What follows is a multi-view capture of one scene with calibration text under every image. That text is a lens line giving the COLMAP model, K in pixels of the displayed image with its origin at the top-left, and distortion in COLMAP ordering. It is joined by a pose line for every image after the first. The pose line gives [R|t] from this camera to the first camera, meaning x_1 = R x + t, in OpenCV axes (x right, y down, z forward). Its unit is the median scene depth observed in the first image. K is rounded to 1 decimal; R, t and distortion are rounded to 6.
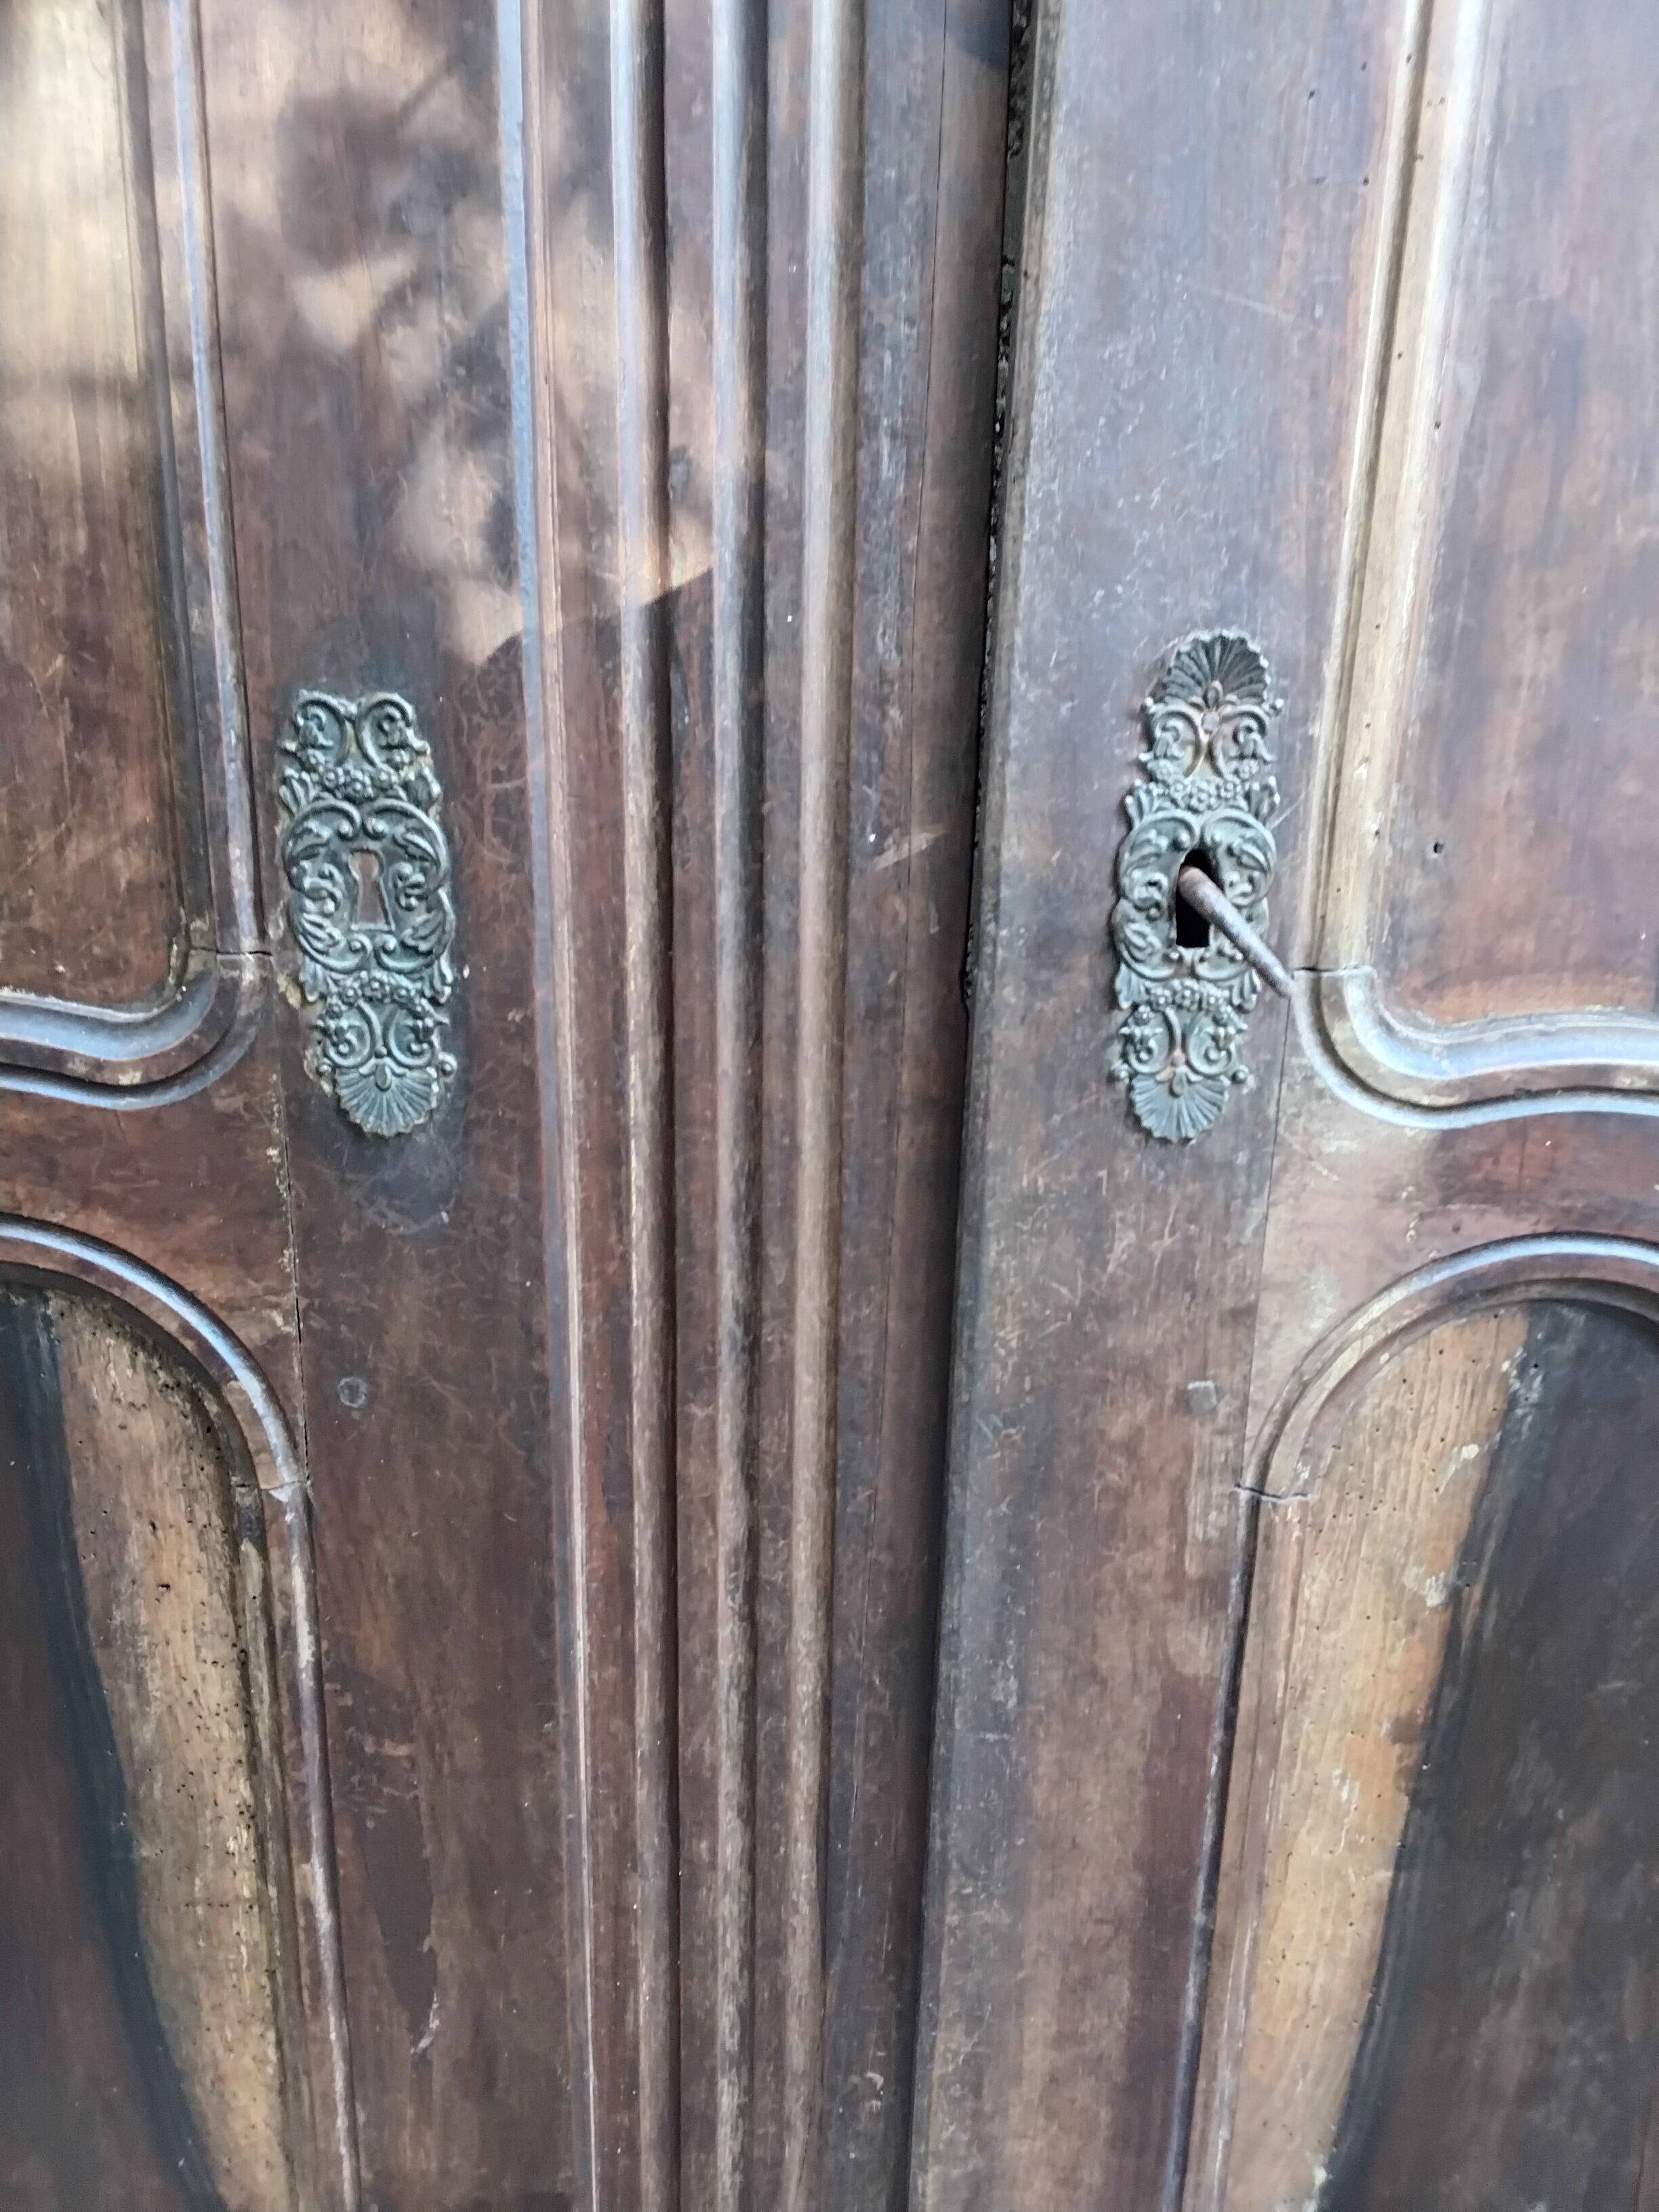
lens RADIAL K [[1755.9, 0, 829.7], [0, 1755.9, 1096.7], [0, 0, 1]] dist [0.108860, -0.171569]
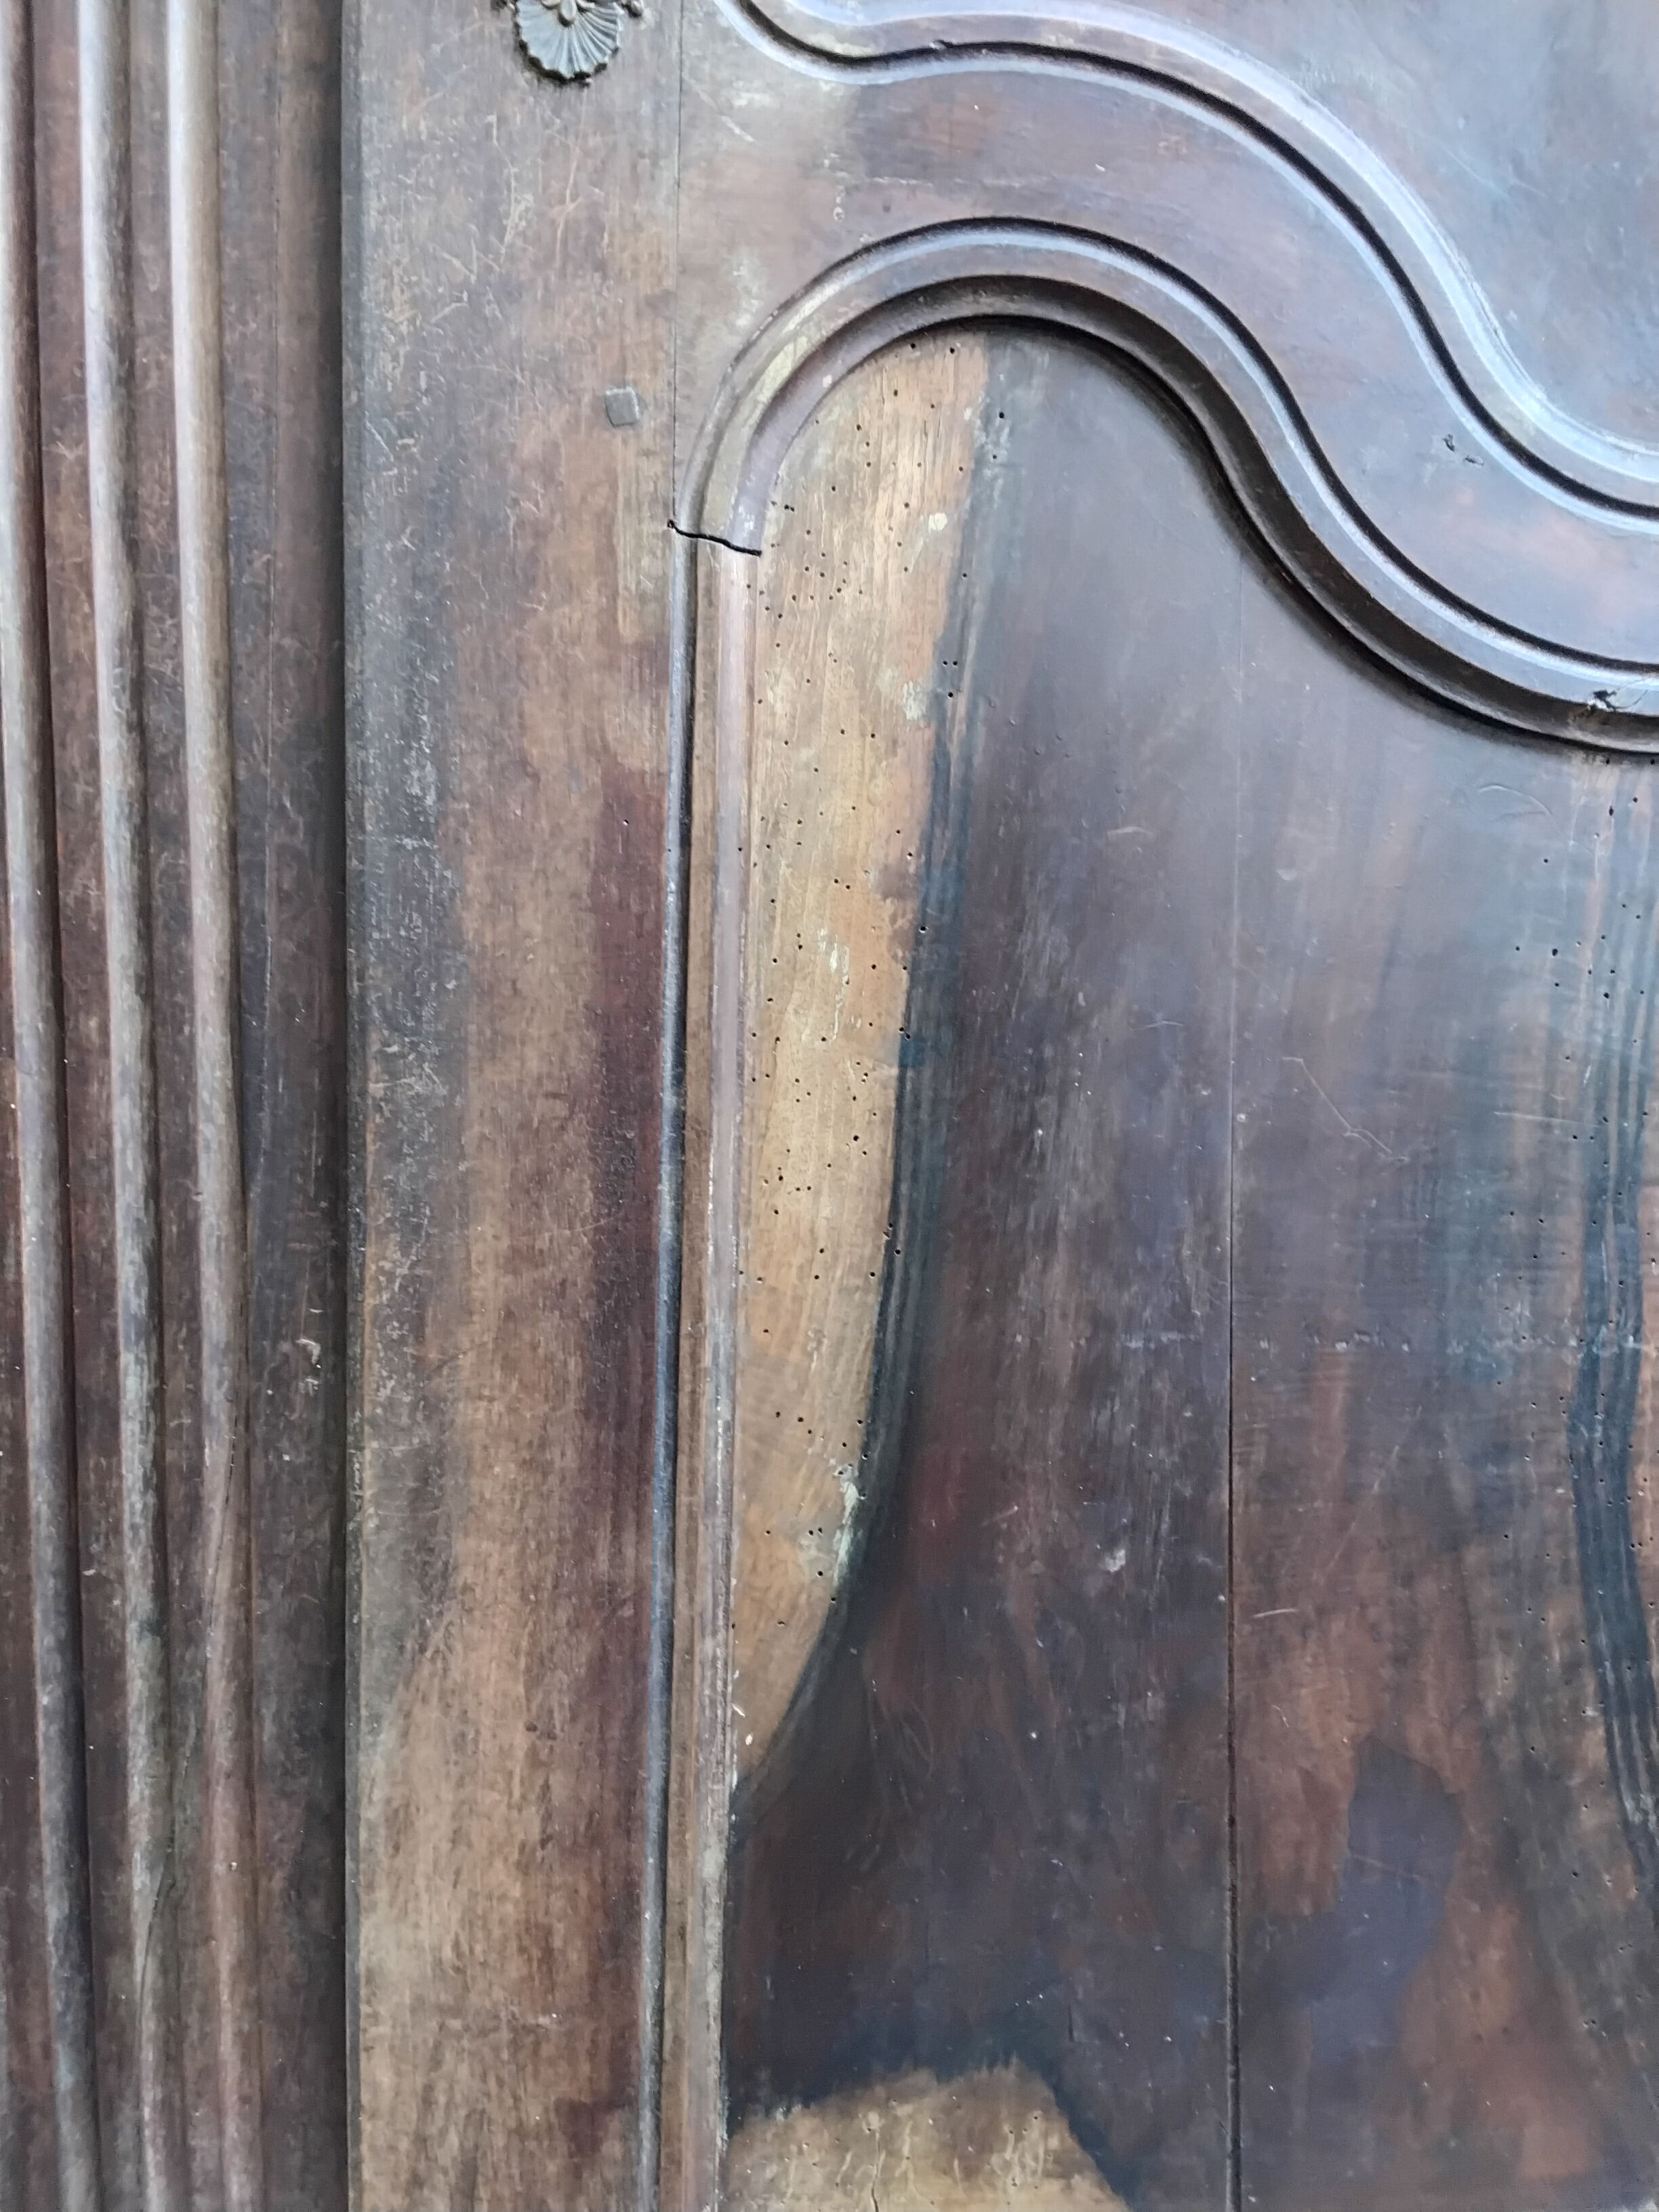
lens RADIAL K [[1755.9, 0, 829.7], [0, 1755.9, 1096.7], [0, 0, 1]] dist [0.108860, -0.171569]
pose [[0.999402, -0.003662, 0.034374, 0.288177], [0.009307, 0.986160, -0.165537, 0.678014], [-0.033292, 0.165758, 0.985604, 0.164803]]
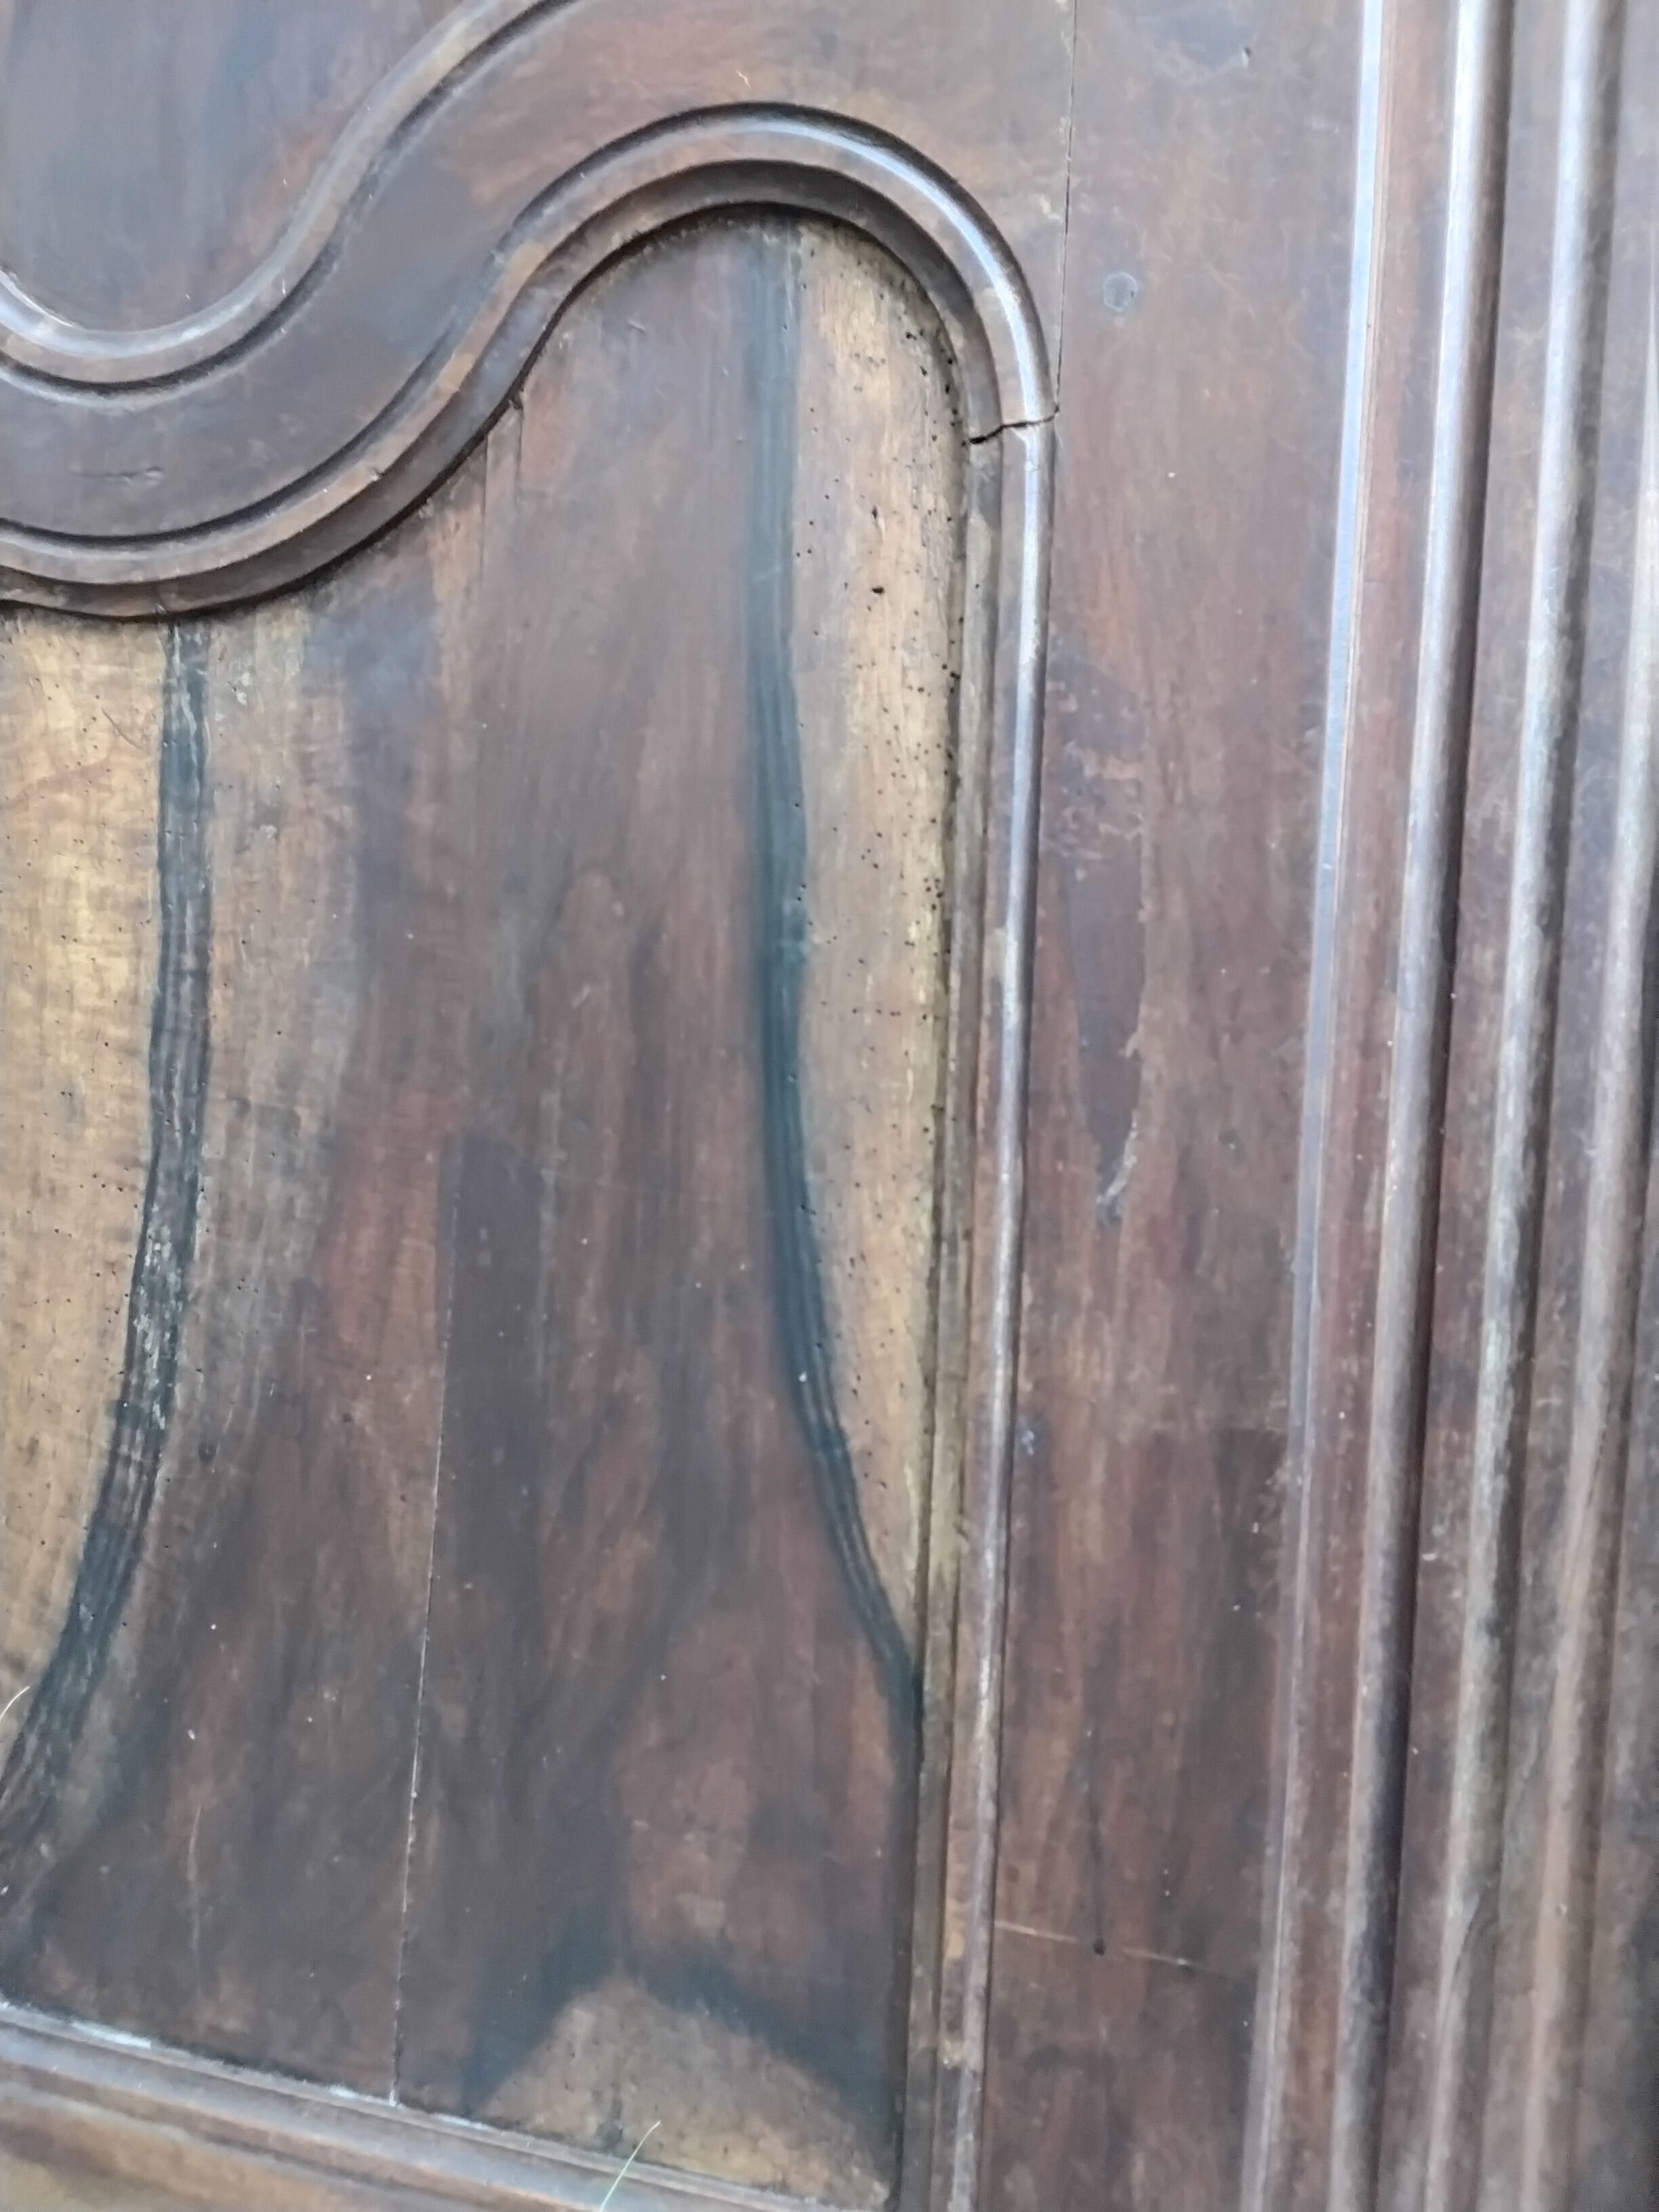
lens RADIAL K [[1755.9, 0, 829.7], [0, 1755.9, 1096.7], [0, 0, 1]] dist [0.108860, -0.171569]
pose [[0.961171, 0.038149, -0.273304, -0.151052], [-0.094000, 0.976430, -0.194290, 0.747969], [0.259450, 0.212436, 0.942102, 0.216191]]
